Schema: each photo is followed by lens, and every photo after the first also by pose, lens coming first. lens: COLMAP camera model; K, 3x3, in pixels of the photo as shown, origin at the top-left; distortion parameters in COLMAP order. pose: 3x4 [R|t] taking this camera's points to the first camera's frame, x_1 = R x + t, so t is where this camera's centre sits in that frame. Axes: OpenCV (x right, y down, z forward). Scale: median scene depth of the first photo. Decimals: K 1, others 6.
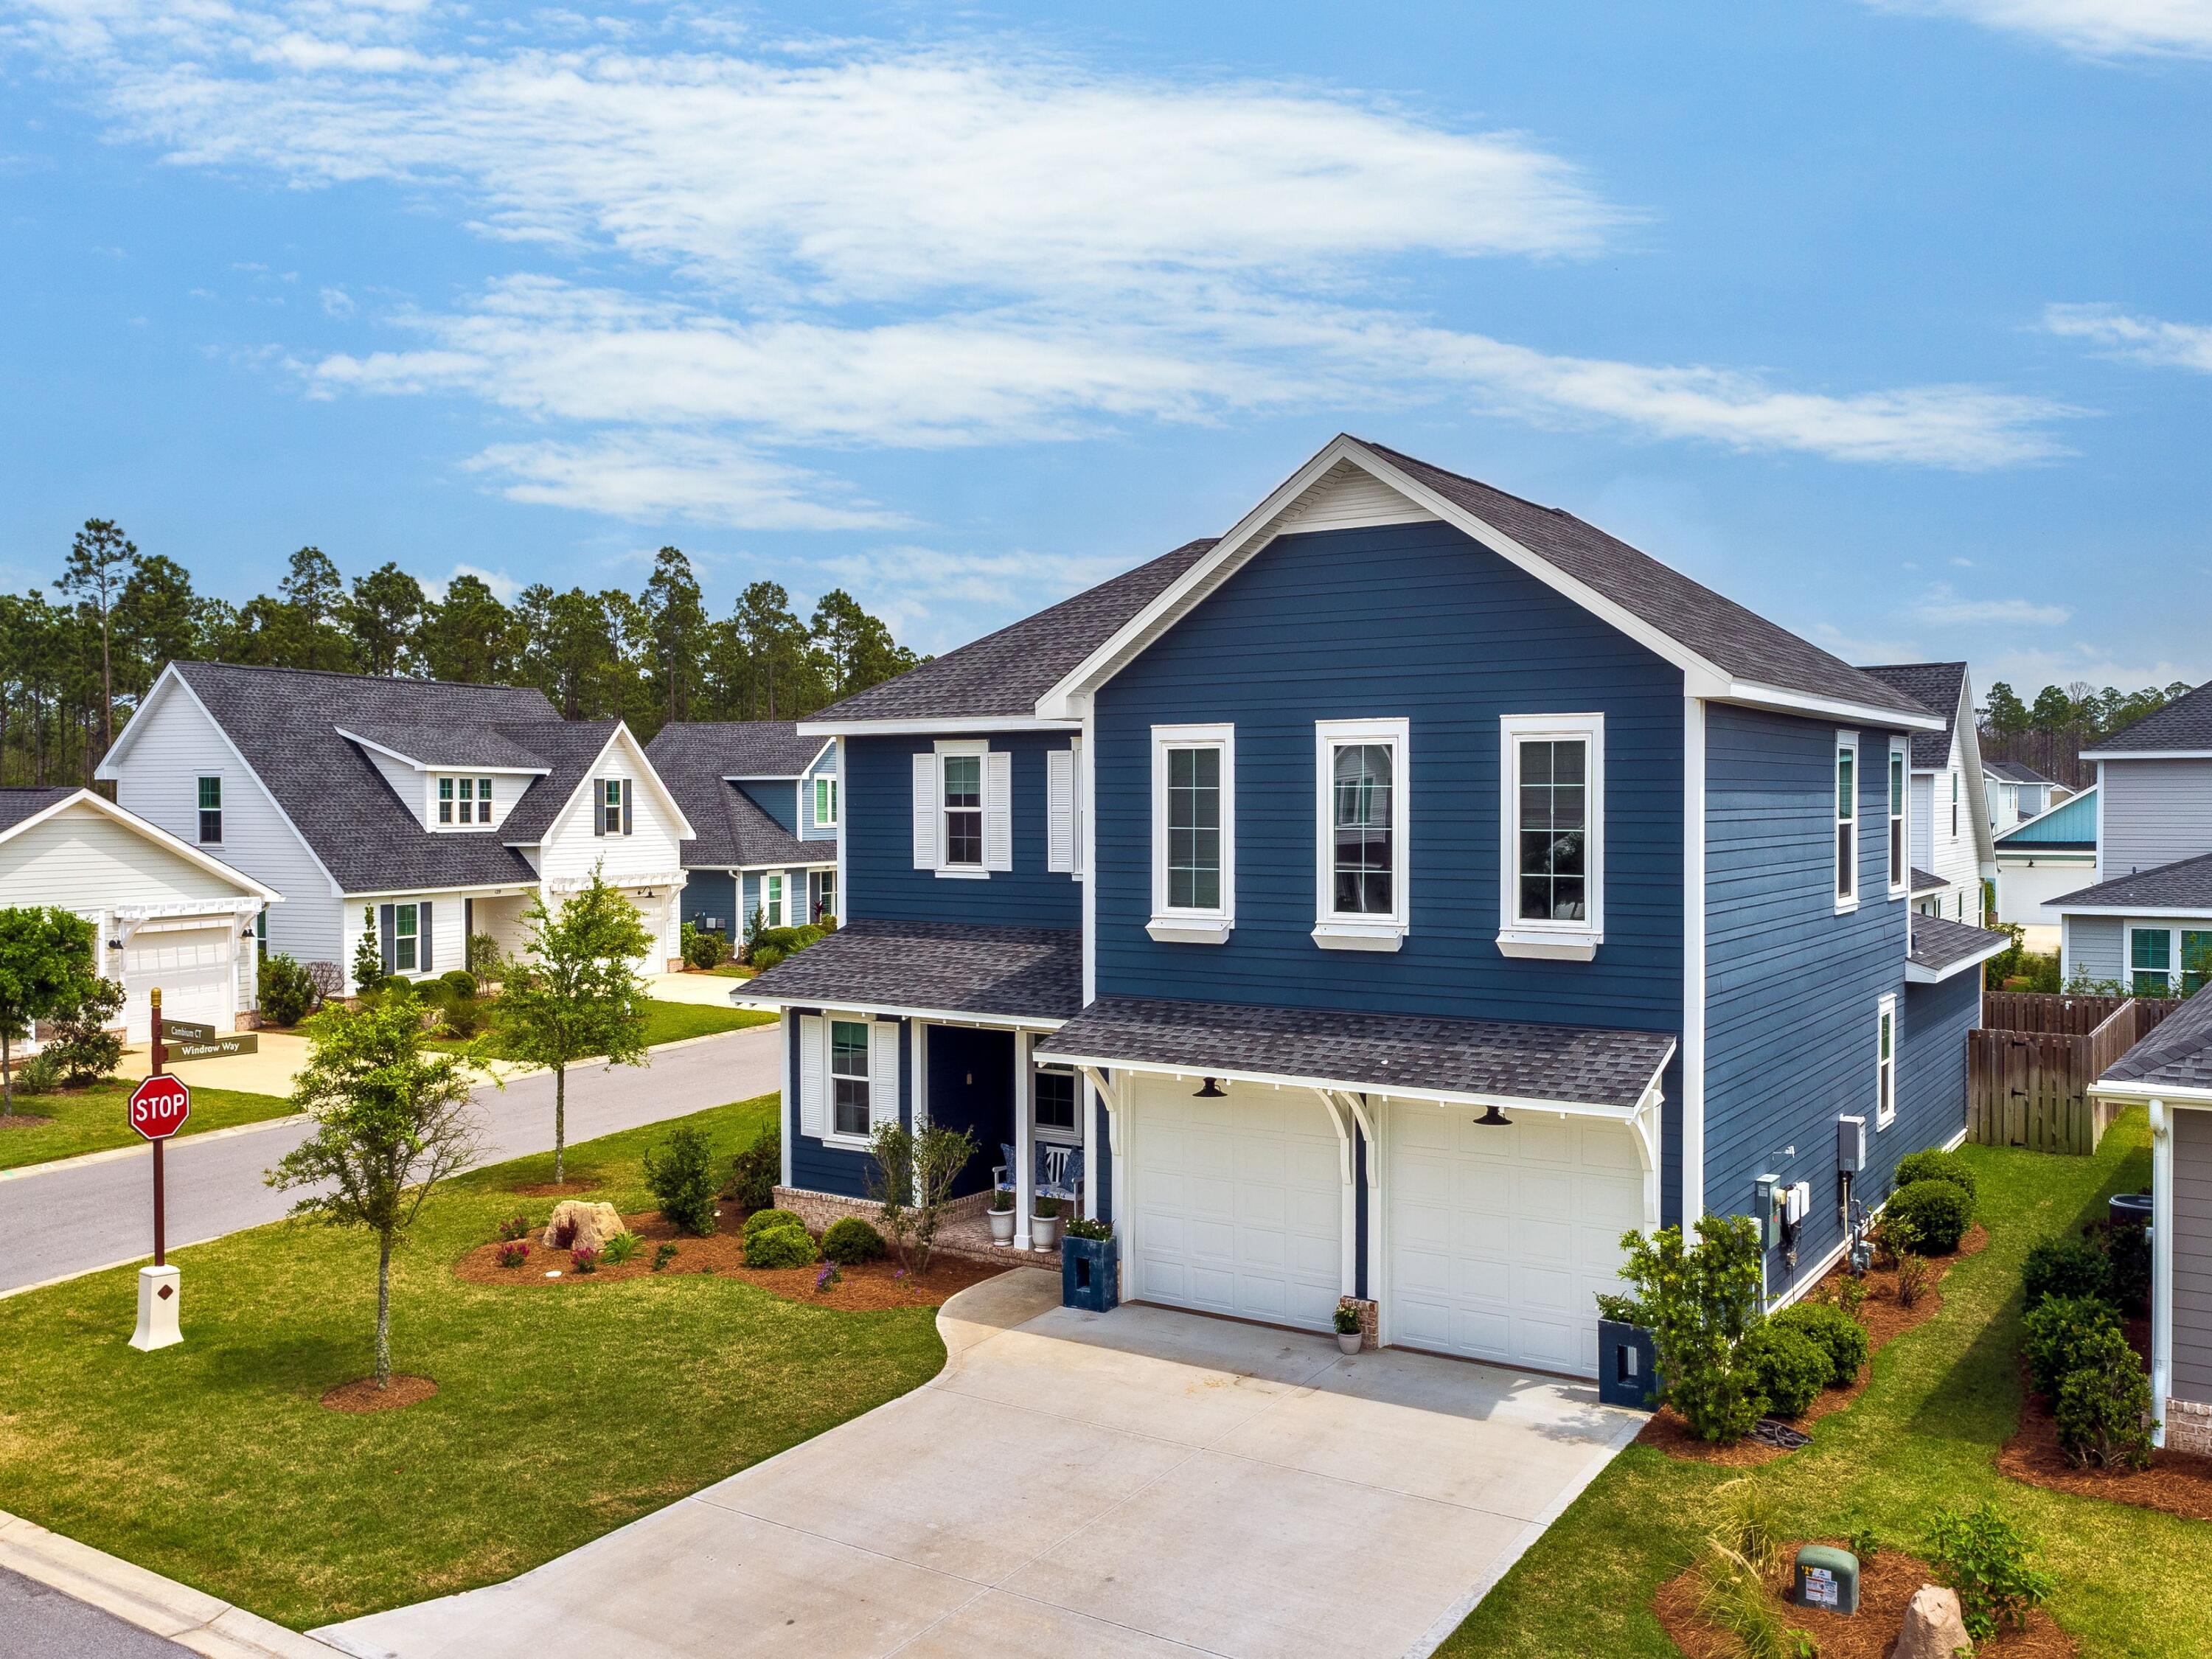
lens RADIAL K [[1829.9, 0, 1104.9], [0, 1829.9, 852.1], [0, 0, 1]] dist [-0.011107, -0.003418]
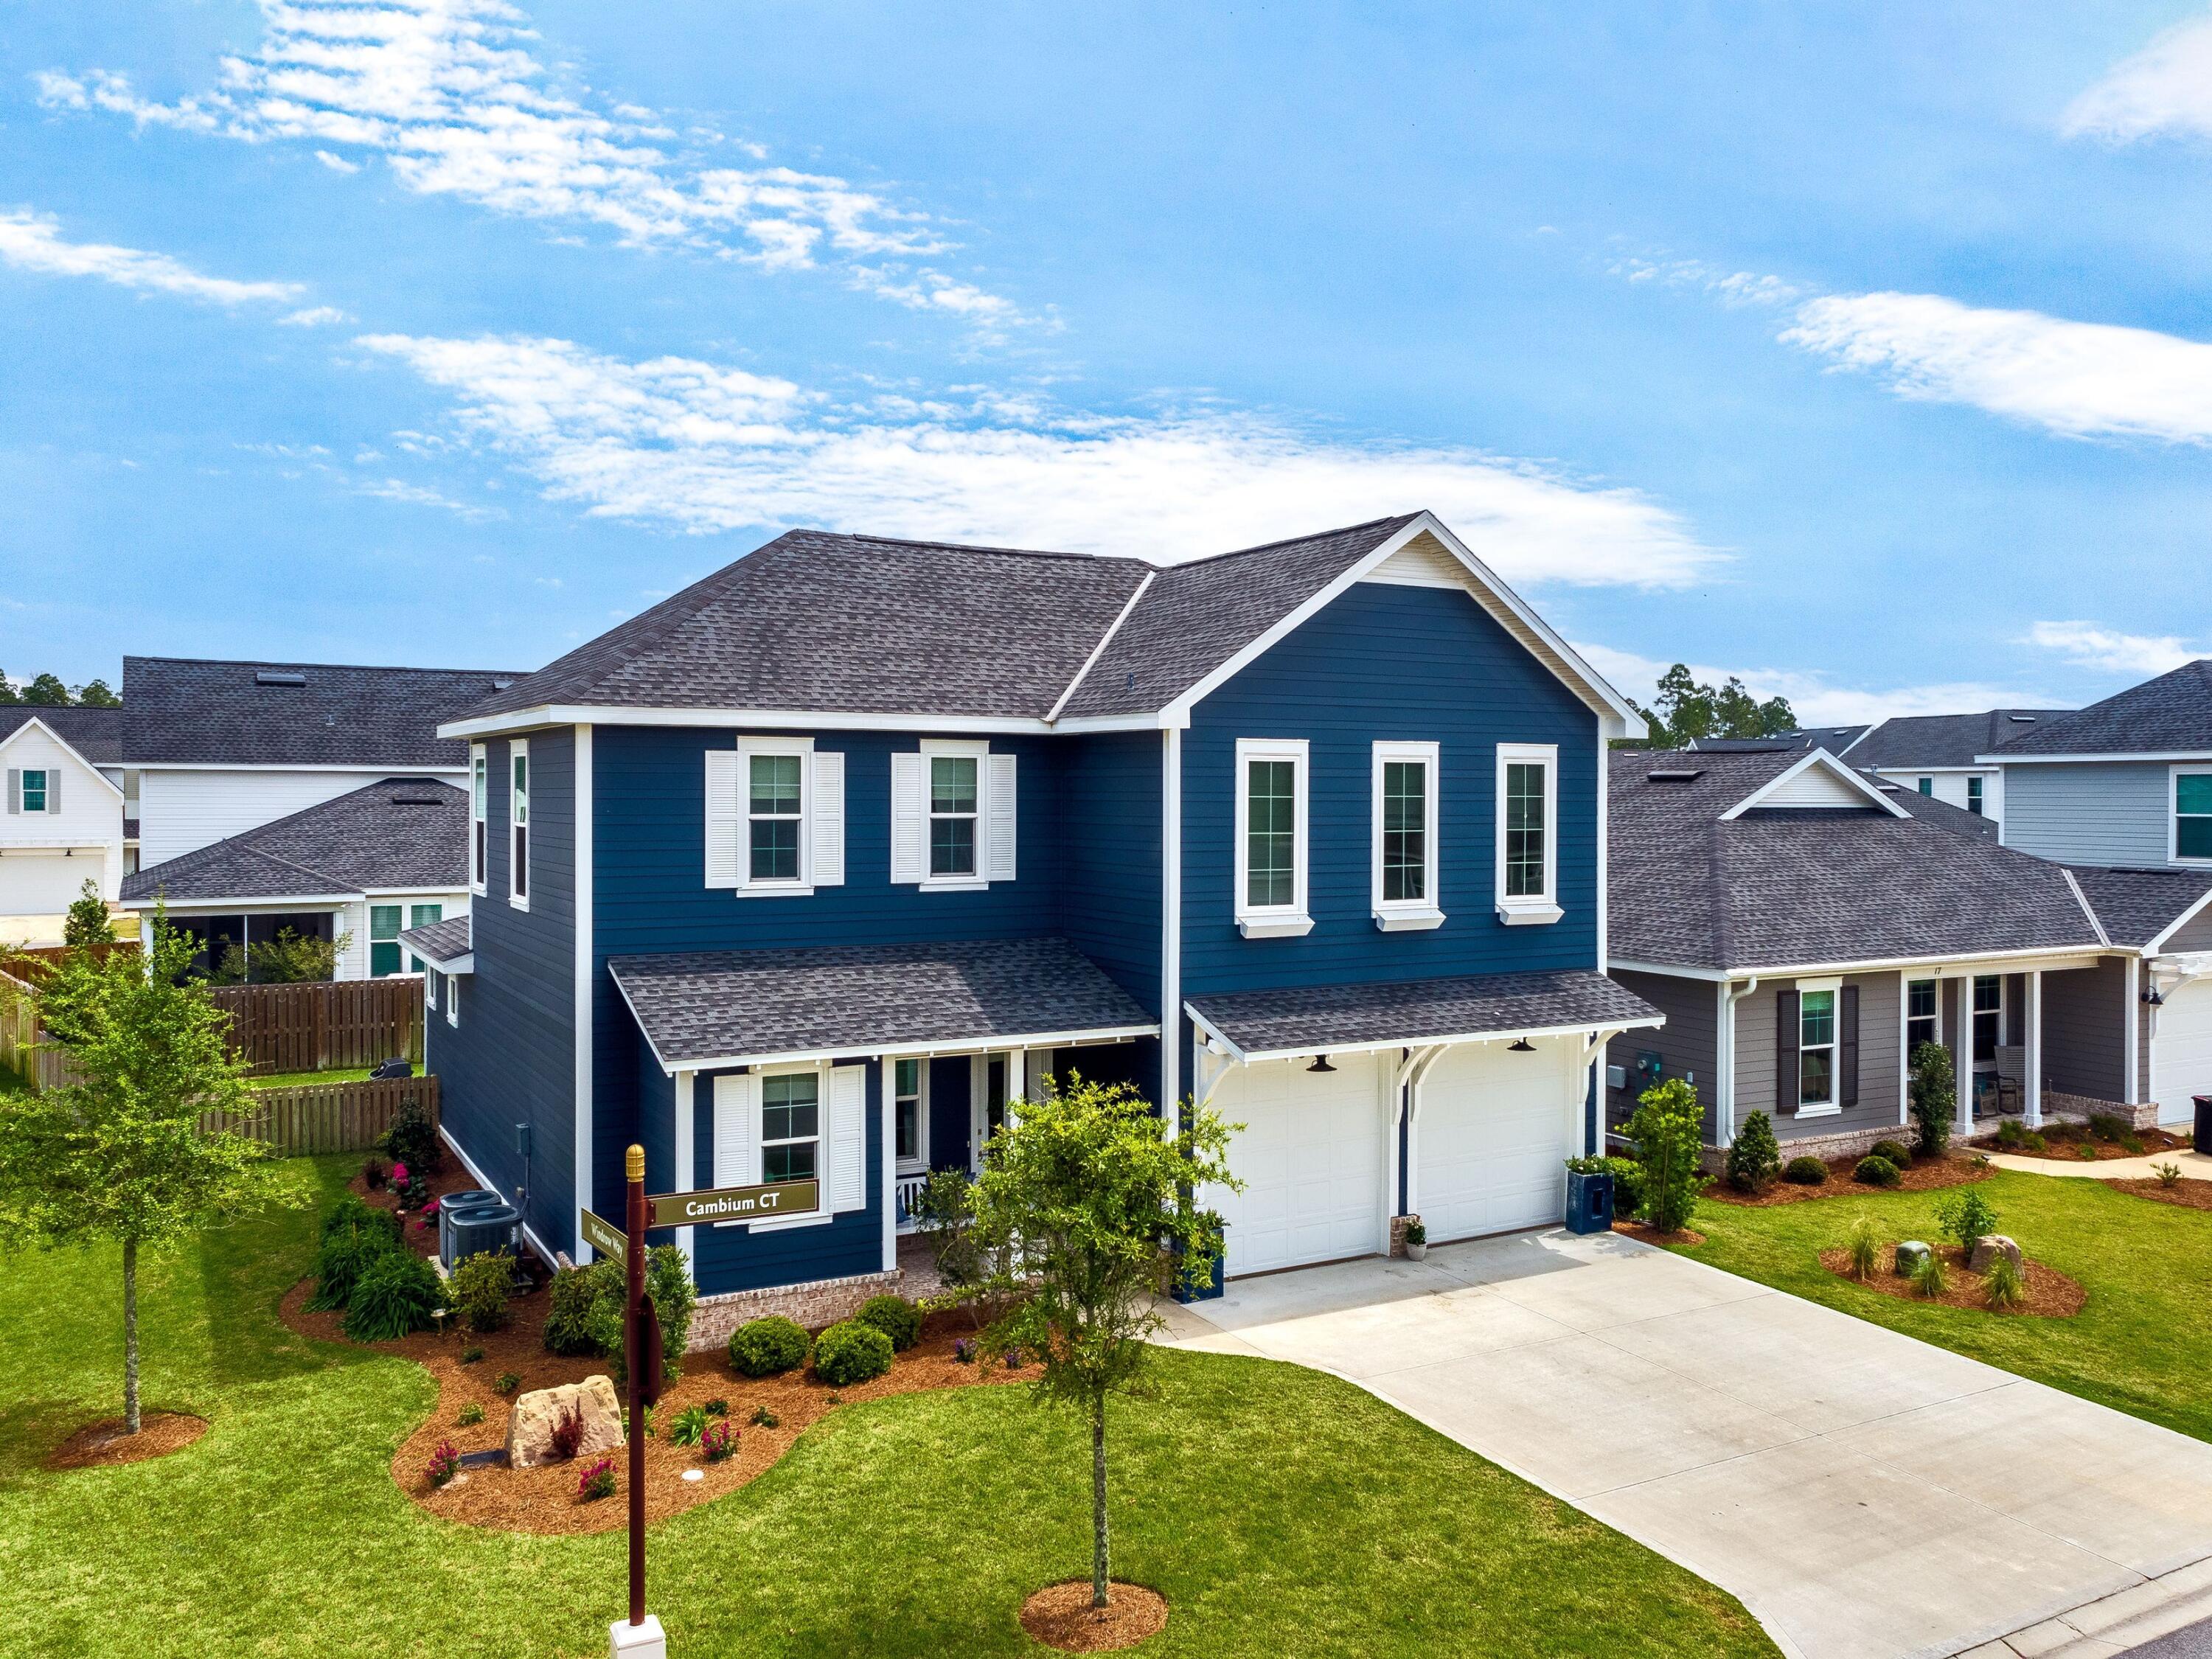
lens RADIAL K [[1745.7, 0, 1112.6], [0, 1745.7, 842.7], [0, 0, 1]] dist [-0.005250, -0.012691]
pose [[0.450104, -0.020923, 0.892731, -0.946901], [0.021796, 0.999685, 0.012441, -0.022866], [-0.892710, 0.013858, 0.450419, 0.623236]]
